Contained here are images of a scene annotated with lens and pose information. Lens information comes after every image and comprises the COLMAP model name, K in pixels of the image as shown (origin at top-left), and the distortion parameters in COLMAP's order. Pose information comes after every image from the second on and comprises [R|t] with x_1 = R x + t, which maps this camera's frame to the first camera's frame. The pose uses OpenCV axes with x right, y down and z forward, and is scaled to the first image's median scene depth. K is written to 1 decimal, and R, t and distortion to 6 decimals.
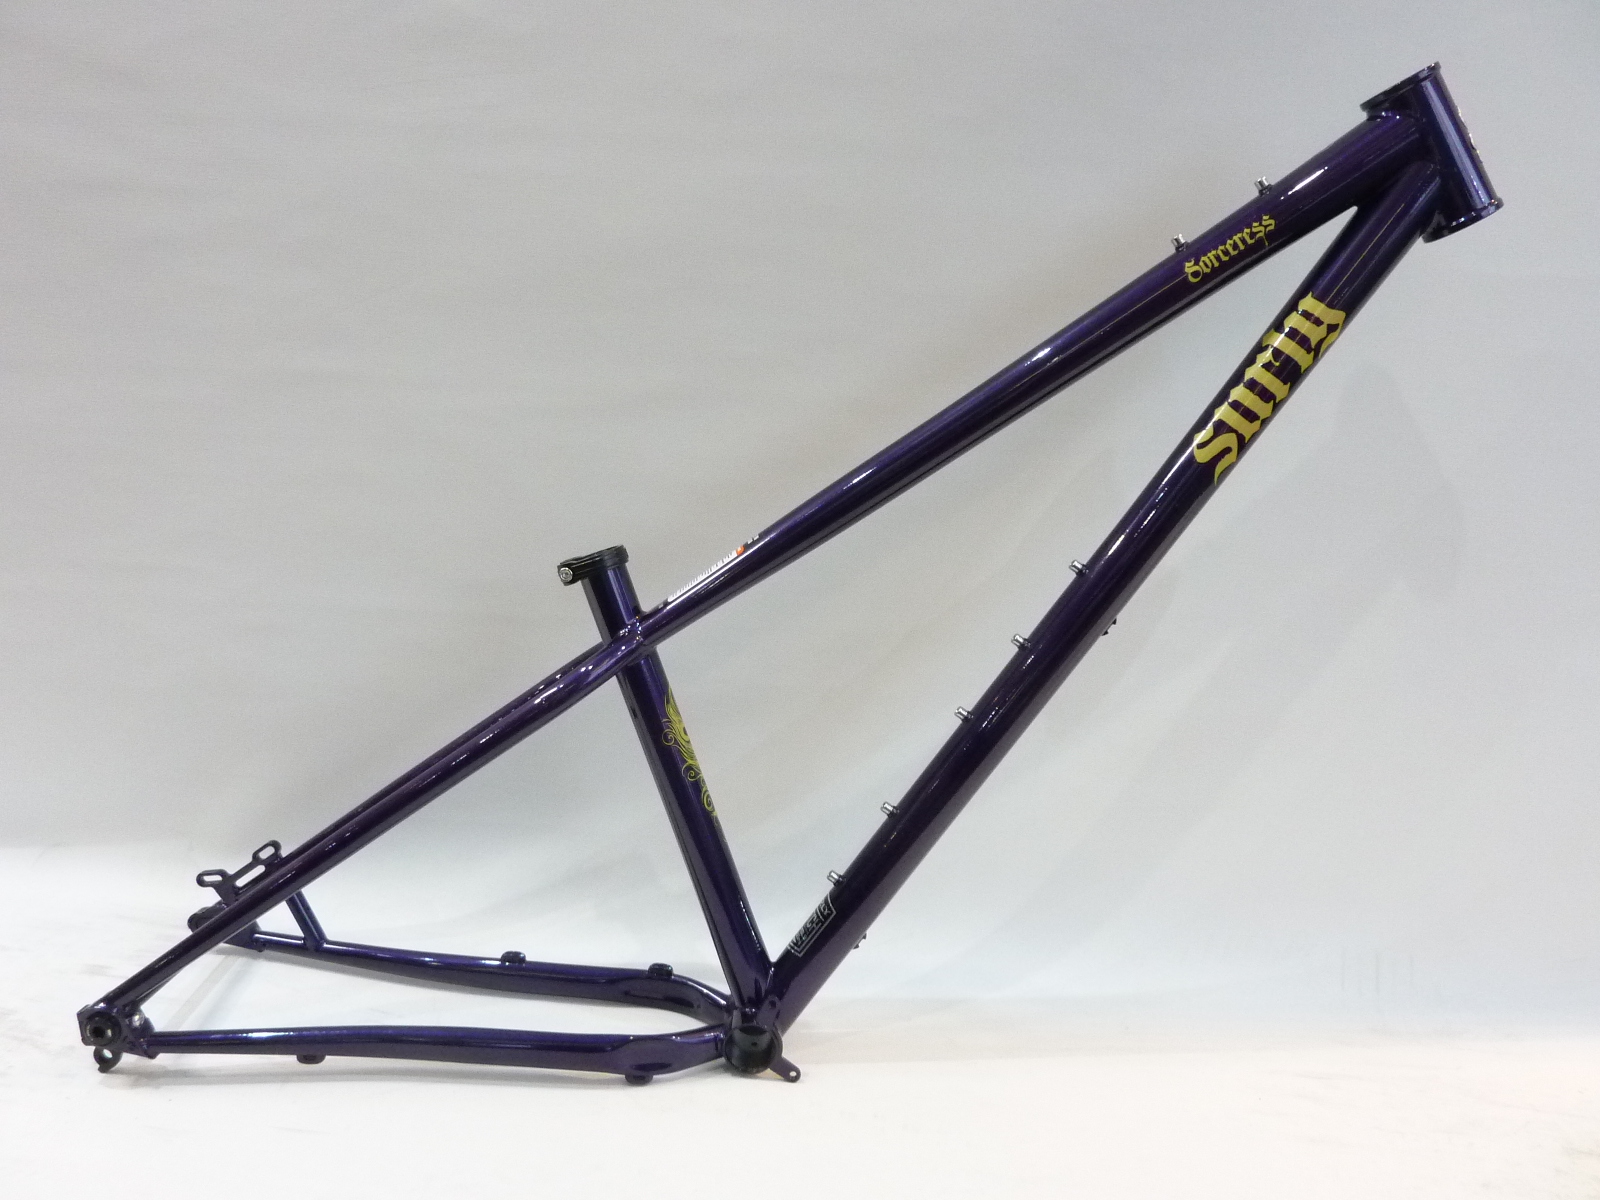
lens RADIAL K [[1227.7, 0, 807.6], [0, 1227.7, 602.9], [0, 0, 1]] dist [-0.025526, -0.010159]
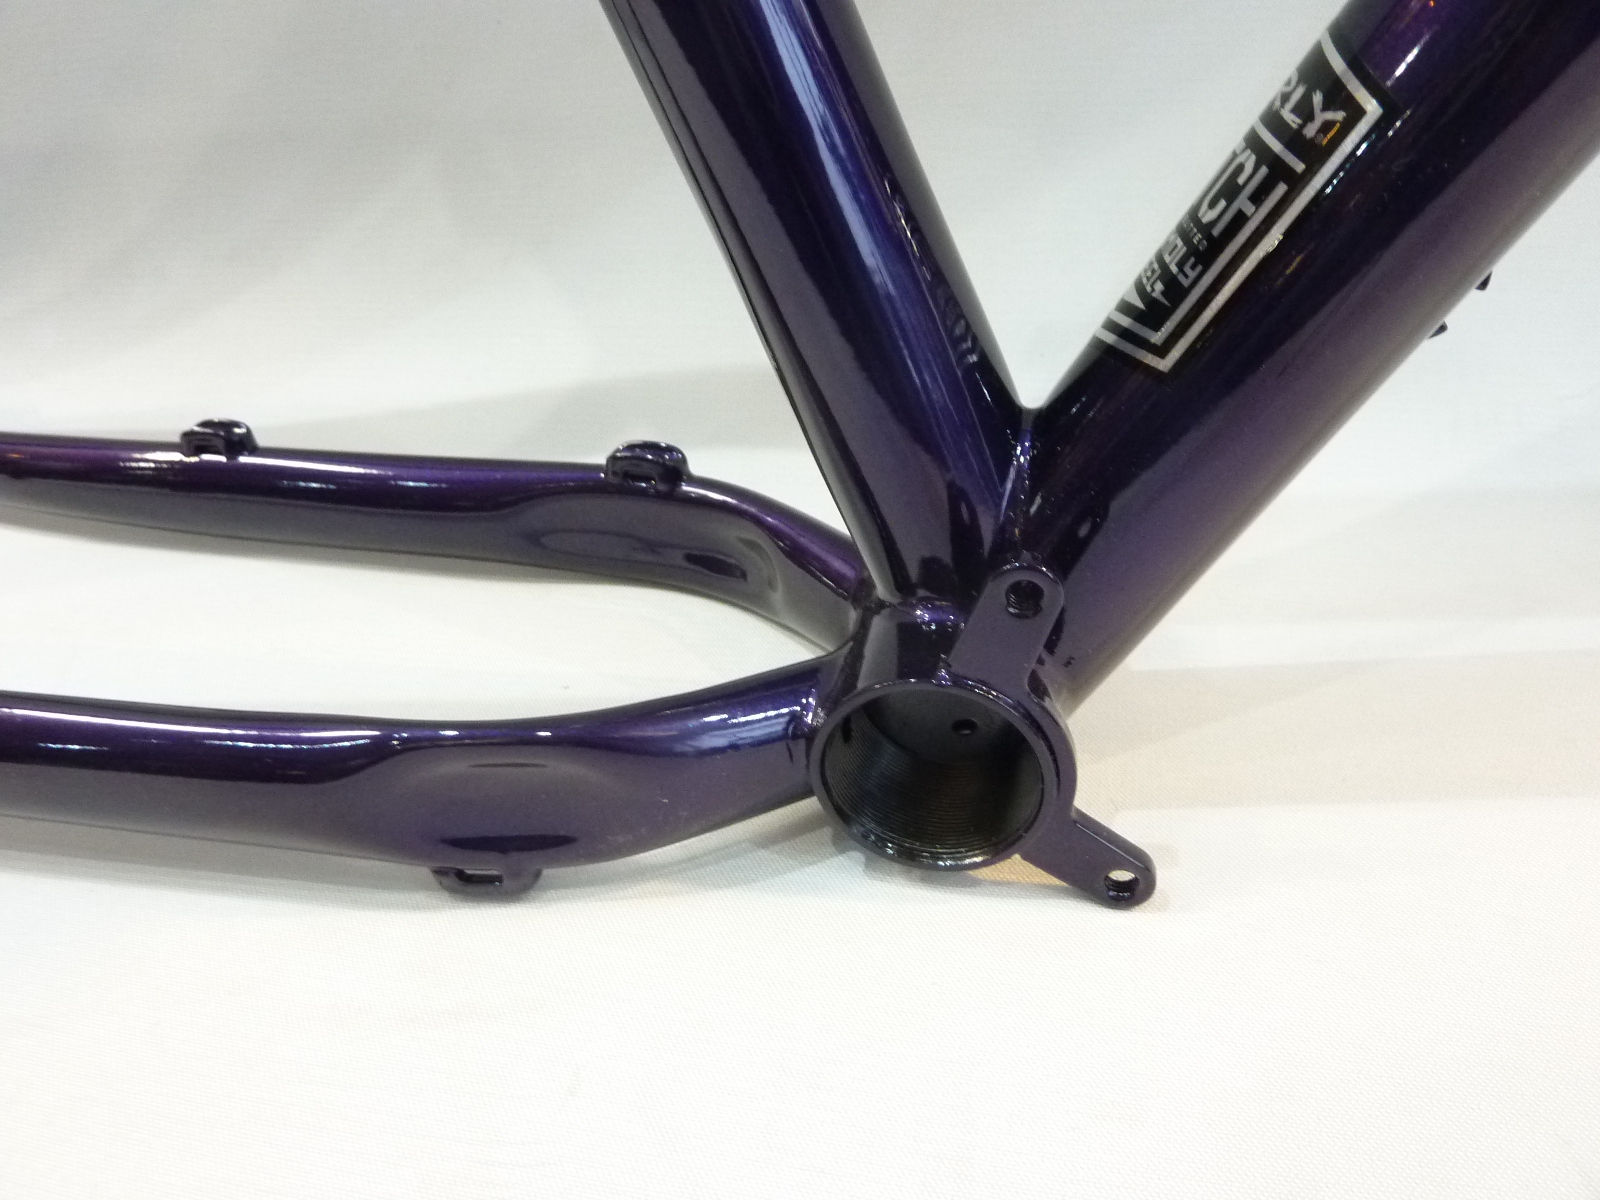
lens RADIAL K [[1227.7, 0, 800.0], [0, 1227.7, 609.3], [0, 0, 1]] dist [-0.025526, -0.010159]
pose [[0.971224, 0.005963, -0.238094, -0.015913], [0.085180, 0.924868, 0.370626, 0.243007], [0.222415, -0.380242, 0.897746, 0.783544]]
